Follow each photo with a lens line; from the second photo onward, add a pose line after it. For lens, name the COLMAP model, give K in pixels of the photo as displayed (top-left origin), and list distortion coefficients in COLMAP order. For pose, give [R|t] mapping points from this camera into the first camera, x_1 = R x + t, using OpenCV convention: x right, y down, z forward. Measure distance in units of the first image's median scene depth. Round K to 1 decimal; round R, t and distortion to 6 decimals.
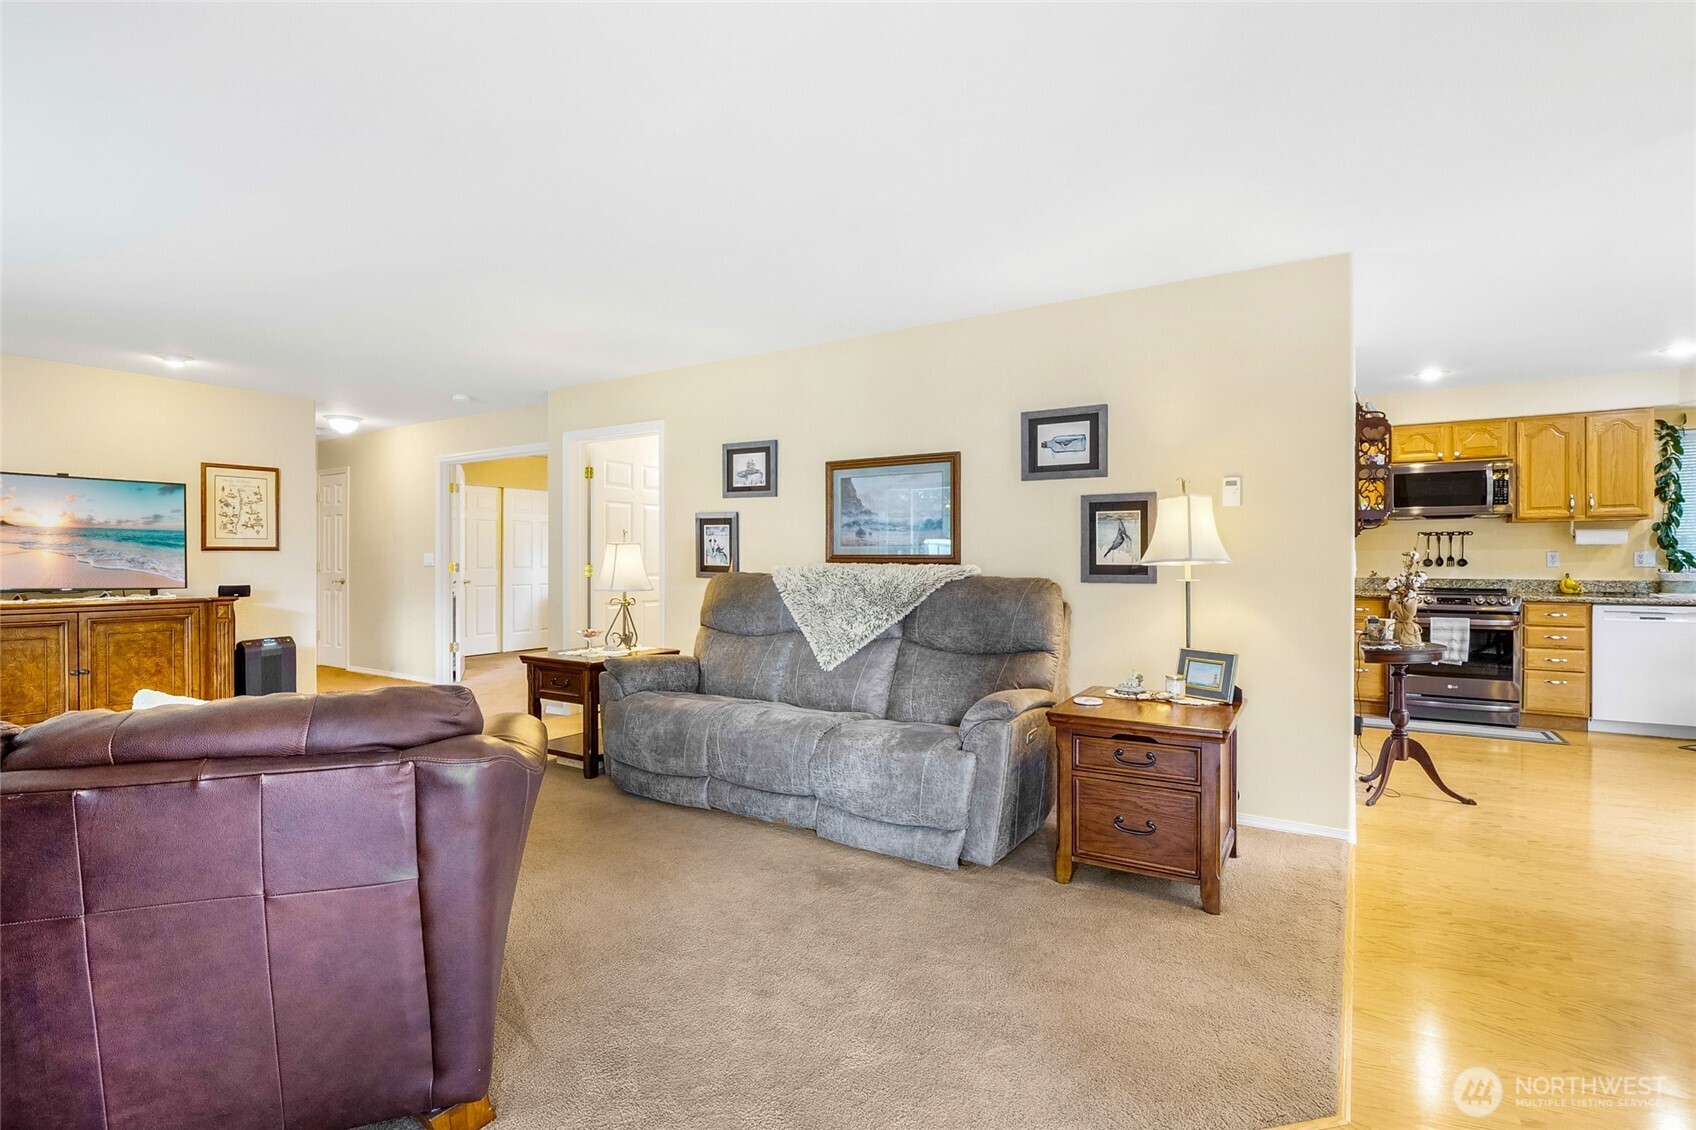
lens RADIAL K [[802.5, 0, 835.9], [0, 802.5, 559.8], [0, 0, 1]] dist [-0.015385, -0.000061]
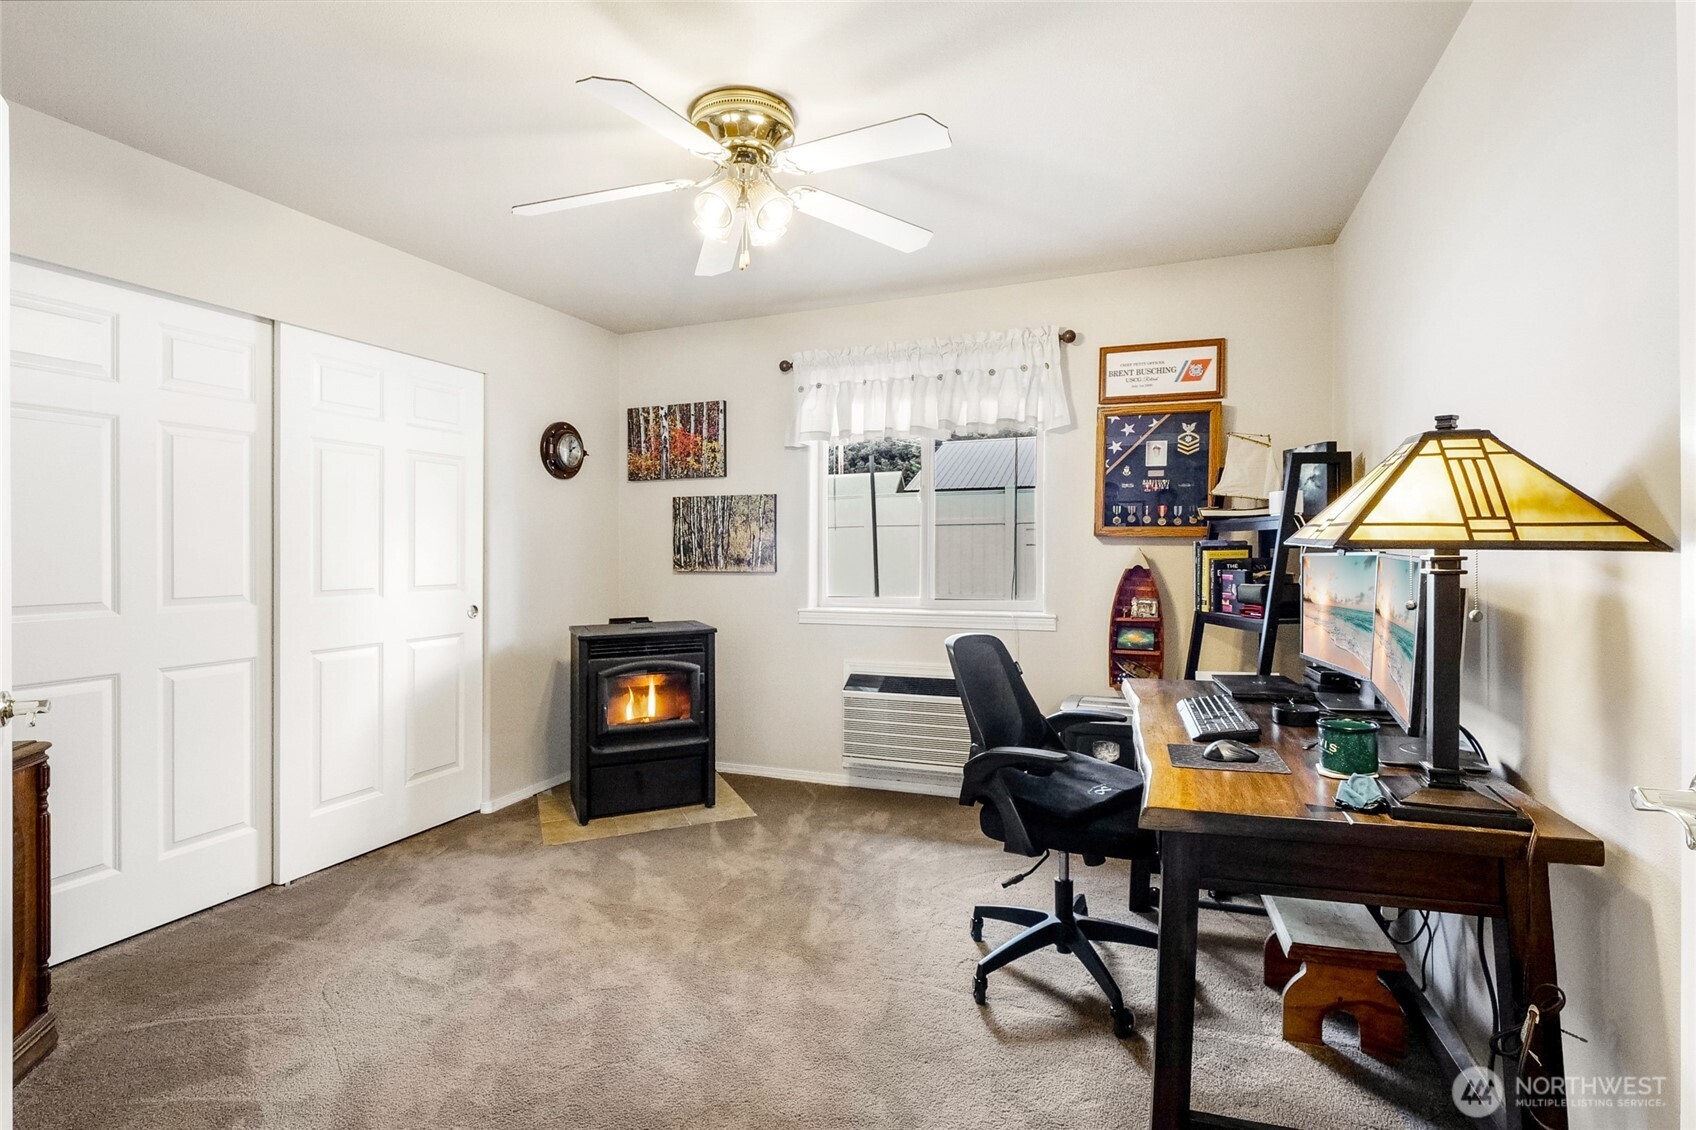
lens RADIAL K [[802.5, 0, 824.3], [0, 802.5, 556.5], [0, 0, 1]] dist [-0.015385, -0.000061]
pose [[0.981928, -0.006316, 0.189150, -0.480270], [0.006202, 0.999980, 0.001194, -0.006258], [-0.189154, 0.000001, 0.981947, 1.182990]]
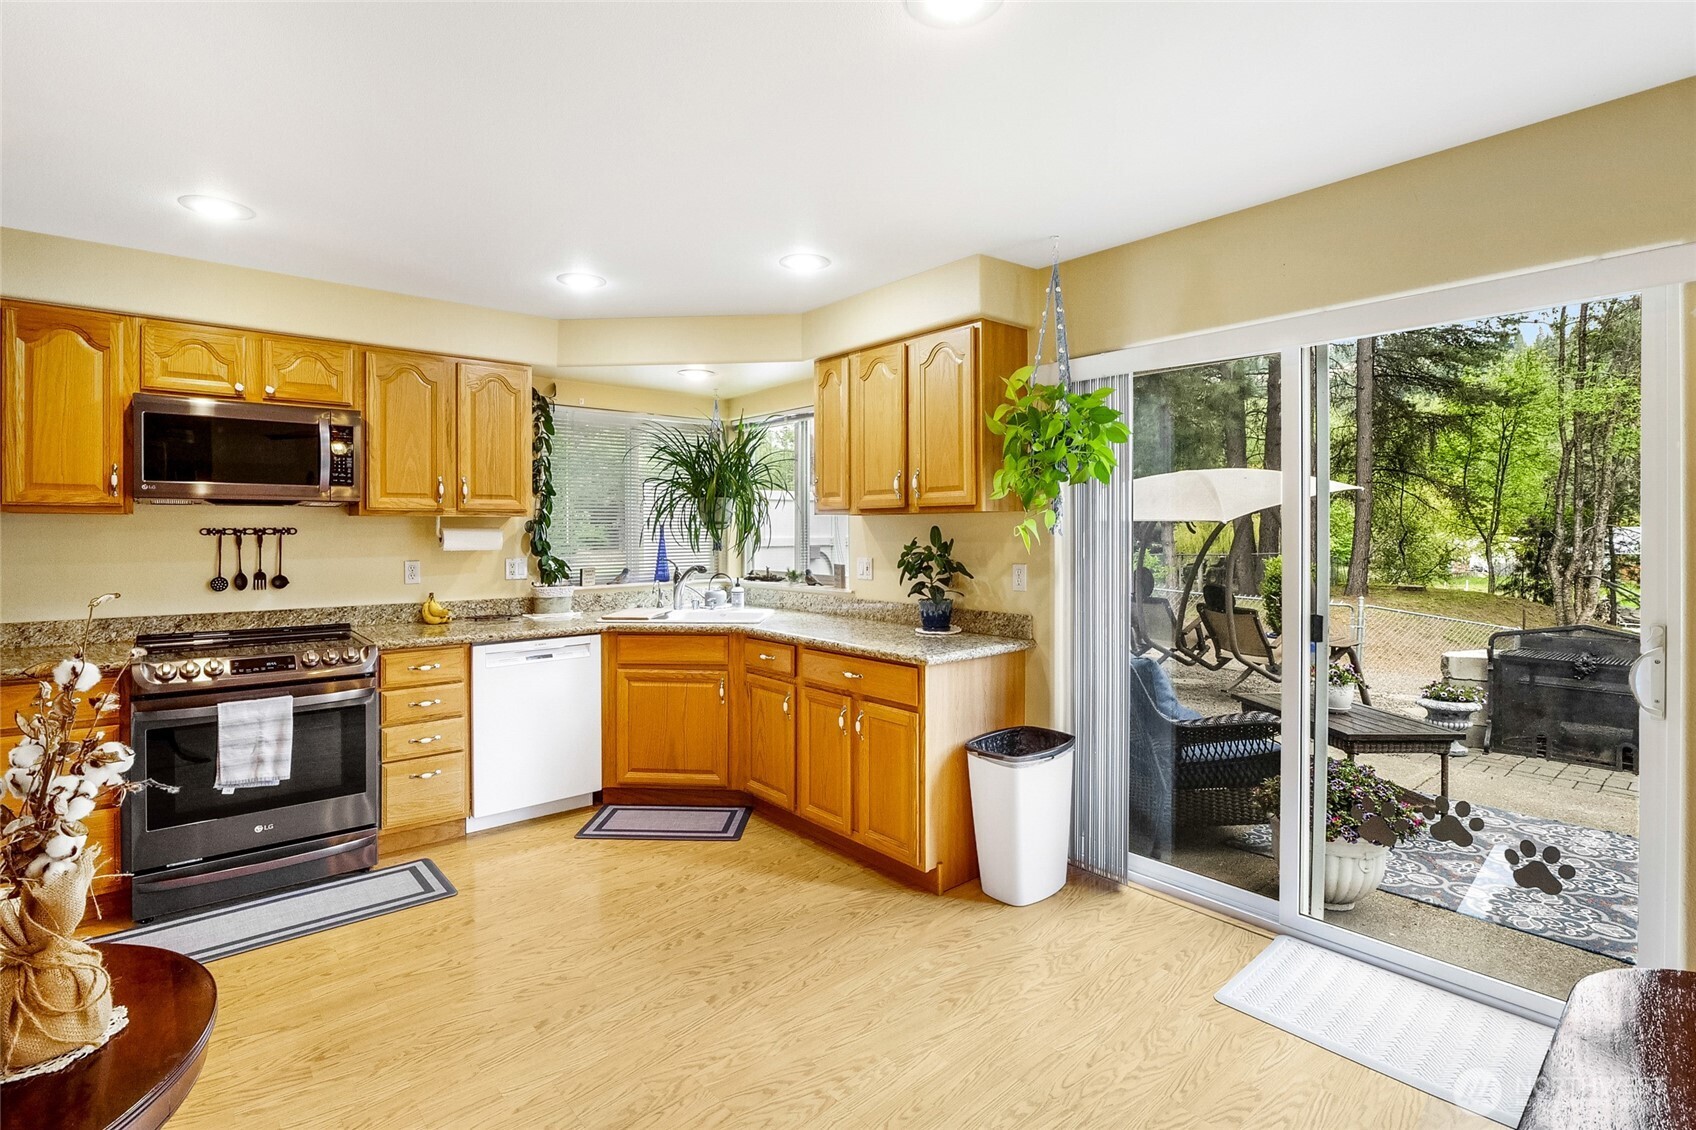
lens RADIAL K [[802.5, 0, 847.5], [0, 802.5, 532.7], [0, 0, 1]] dist [-0.015385, -0.000061]
pose [[0.284483, -0.001350, 0.958680, 0.394512], [0.003500, 0.999994, 0.000370, -0.035369], [-0.958675, 0.003250, 0.284486, 0.494291]]
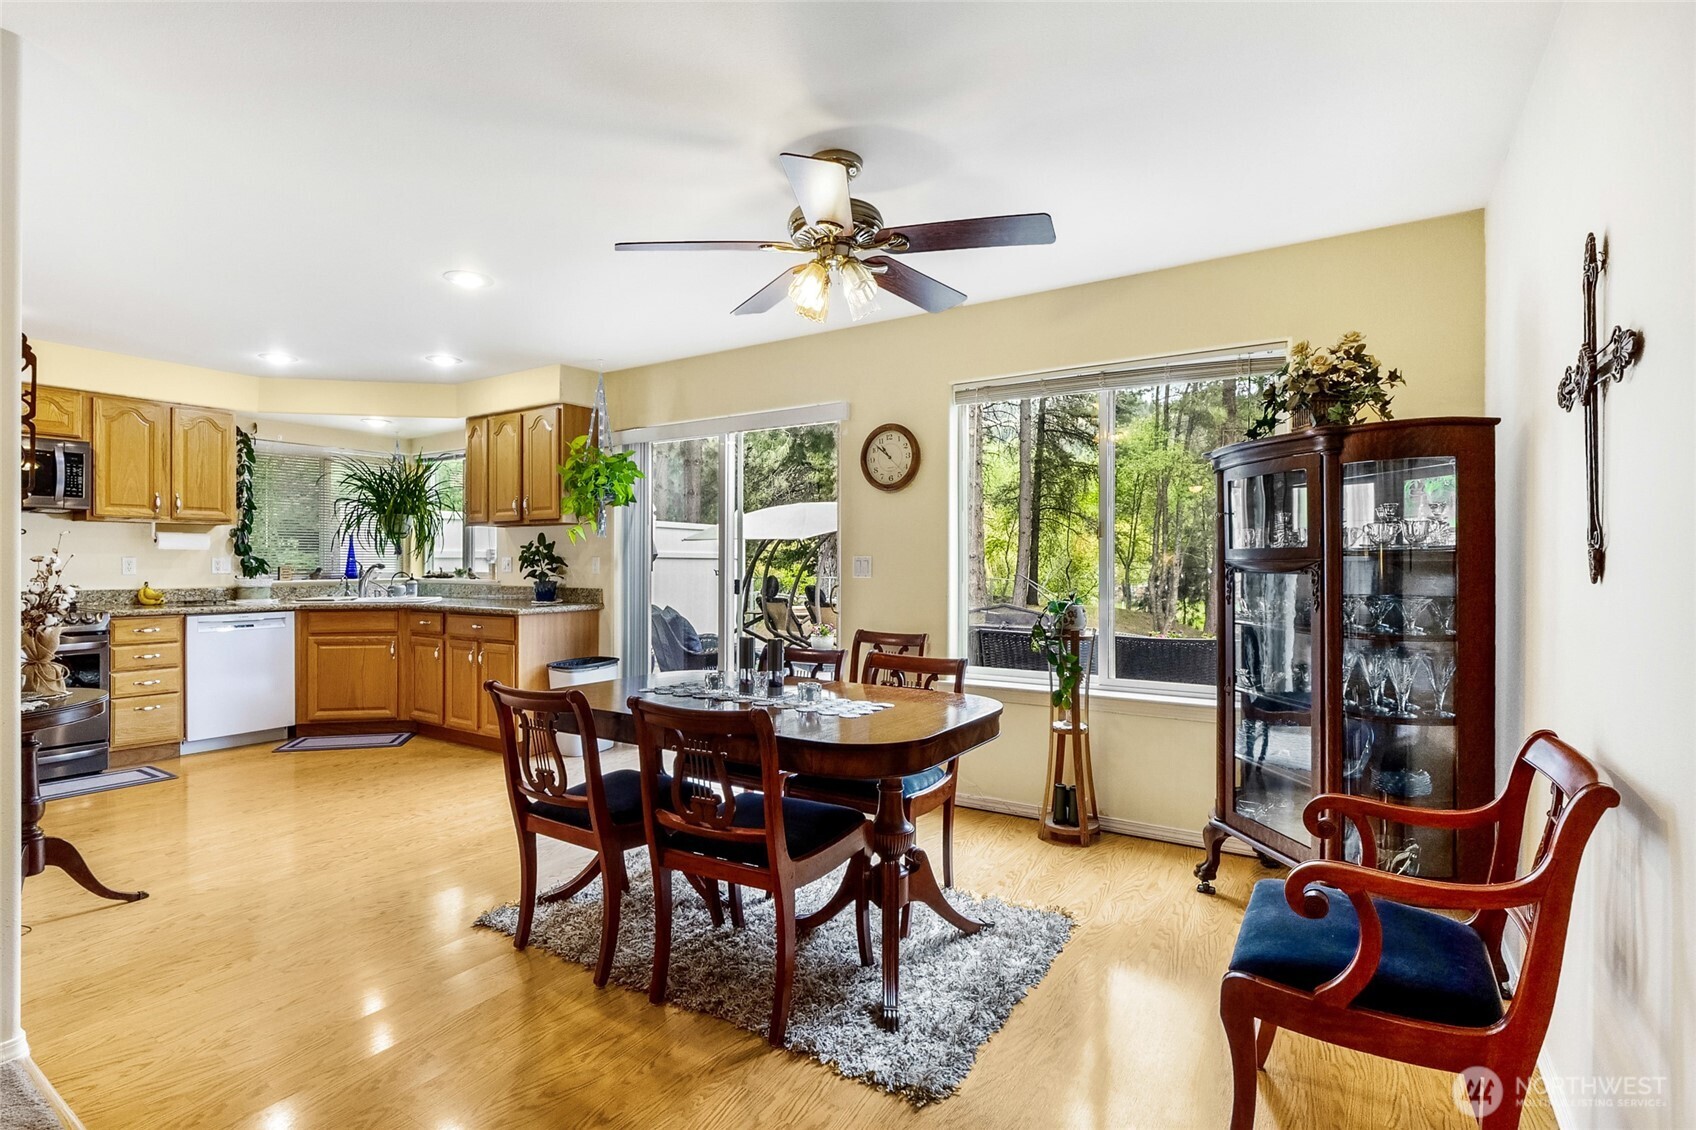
lens RADIAL K [[802.5, 0, 847.6], [0, 802.5, 562.9], [0, 0, 1]] dist [-0.015385, -0.000061]
pose [[-0.001831, 0.000659, 0.999998, 0.044381], [0.002169, 0.999997, -0.000656, -0.001719], [-0.999996, 0.002168, -0.001833, 0.236061]]
